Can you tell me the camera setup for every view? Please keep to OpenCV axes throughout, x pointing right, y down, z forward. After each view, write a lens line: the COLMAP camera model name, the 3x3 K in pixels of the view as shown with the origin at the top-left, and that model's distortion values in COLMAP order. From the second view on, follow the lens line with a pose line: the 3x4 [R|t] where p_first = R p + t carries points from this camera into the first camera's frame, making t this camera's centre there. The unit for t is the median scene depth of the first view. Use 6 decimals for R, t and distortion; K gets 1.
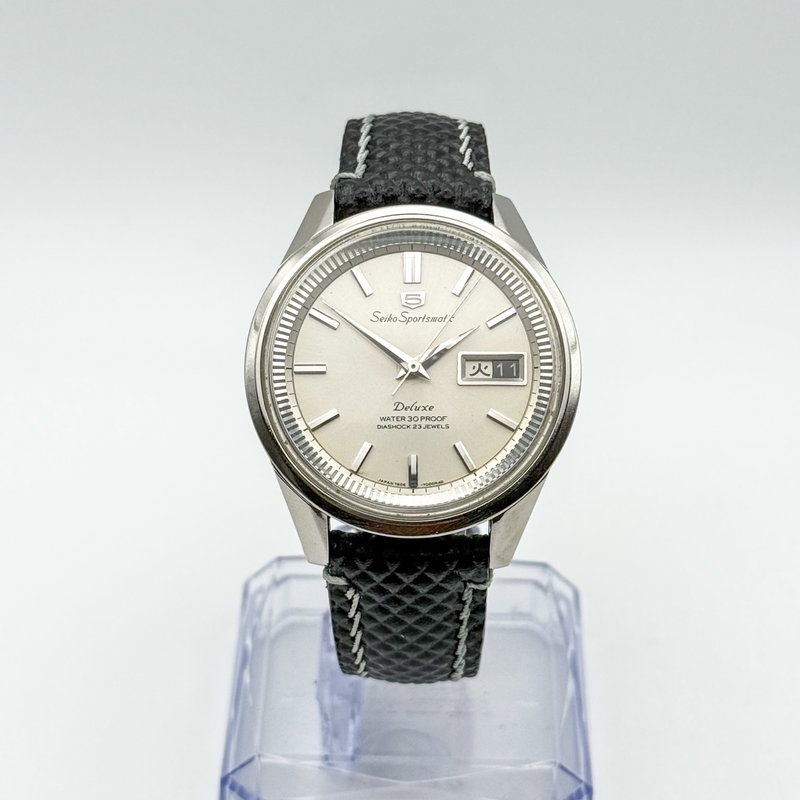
lens RADIAL K [[2337.3, 0, 402.4], [0, 2337.3, 391.8], [0, 0, 1]] dist [0.111382, 0.000000]
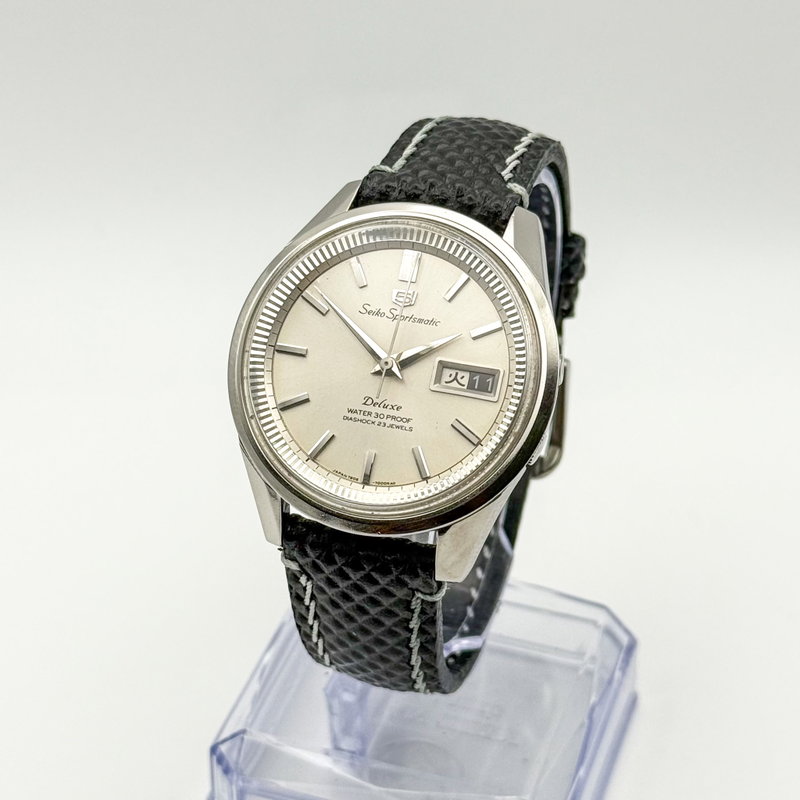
lens RADIAL K [[2337.3, 0, 393.3], [0, 2337.3, 405.9], [0, 0, 1]] dist [0.111382, 0.000000]
pose [[0.950960, 0.167027, -0.260339, 0.265015], [-0.170938, 0.985252, 0.007714, -0.001232], [0.257787, 0.037166, 0.965487, 0.044911]]
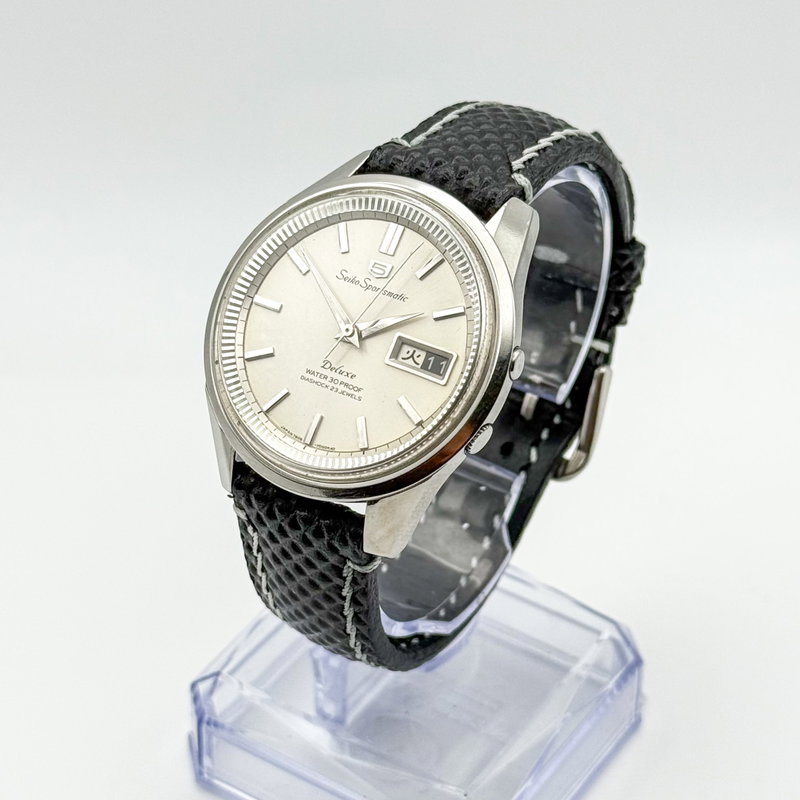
lens RADIAL K [[2337.3, 0, 403.7], [0, 2337.3, 406.2], [0, 0, 1]] dist [0.111382, 0.000000]
pose [[0.840691, 0.315029, -0.440449, 0.468762], [-0.323812, 0.944379, 0.057398, -0.044802], [0.434033, 0.094369, 0.895941, 0.118329]]
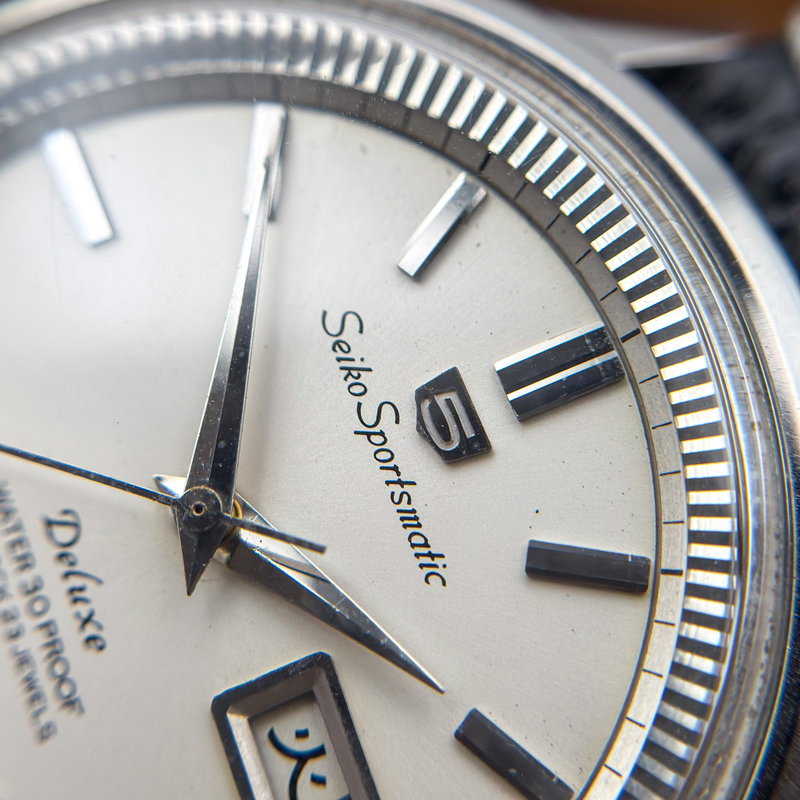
lens RADIAL K [[1547.4, 0, 405.0], [0, 1547.4, 405.0], [0, 0, 1]] dist [0.584060, 0.000000]
pose [[0.369283, 0.893586, -0.255213, 0.047204], [-0.890264, 0.418938, 0.178664, -0.067808], [0.266570, 0.161229, 0.950234, 0.825273]]
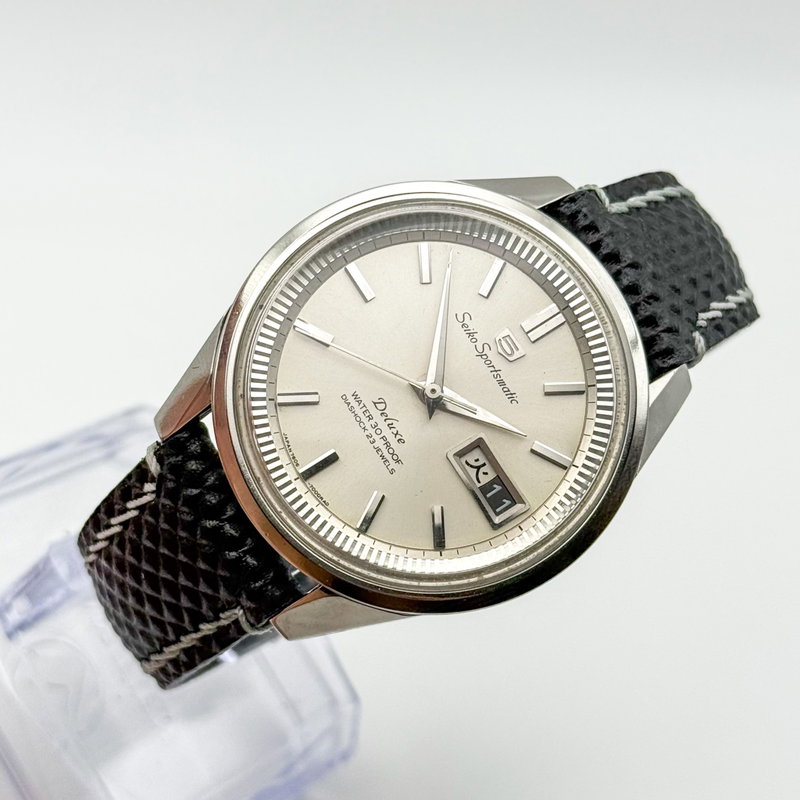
lens RADIAL K [[2337.3, 0, 399.8], [0, 2337.3, 398.4], [0, 0, 1]] dist [0.111382, 0.000000]
pose [[0.537771, 0.837235, -0.099195, 0.075859], [-0.840013, 0.542130, 0.021727, -0.016785], [0.071967, 0.071641, 0.994831, 0.233510]]
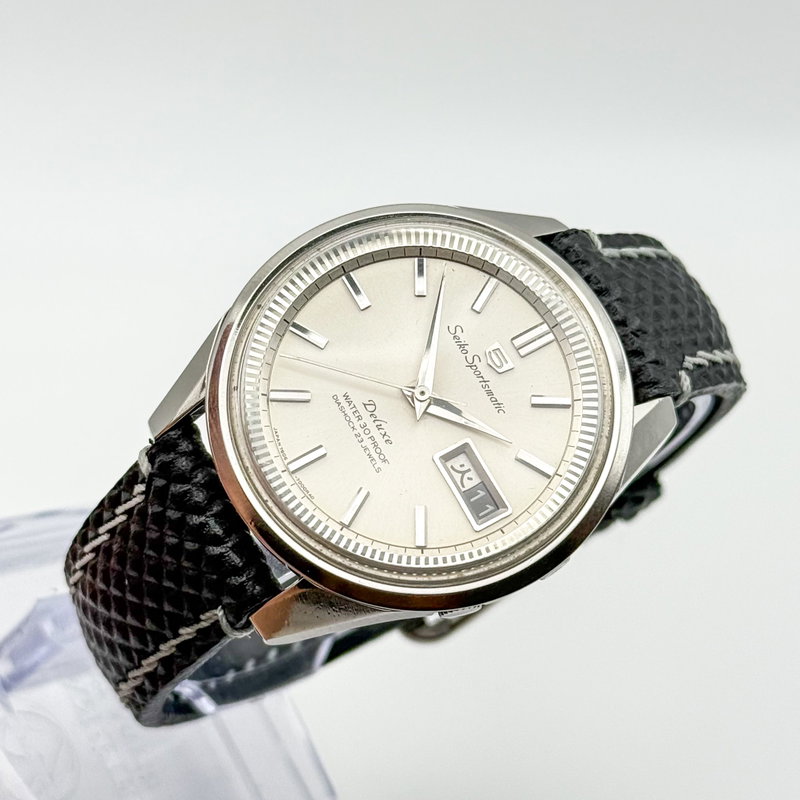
lens RADIAL K [[2337.3, 0, 395.0], [0, 2337.3, 399.6], [0, 0, 1]] dist [0.111382, 0.000000]
pose [[0.494668, 0.830451, -0.256231, 0.200354], [-0.866134, 0.495341, -0.066704, 0.049920], [0.071527, 0.254926, 0.964311, 0.240601]]
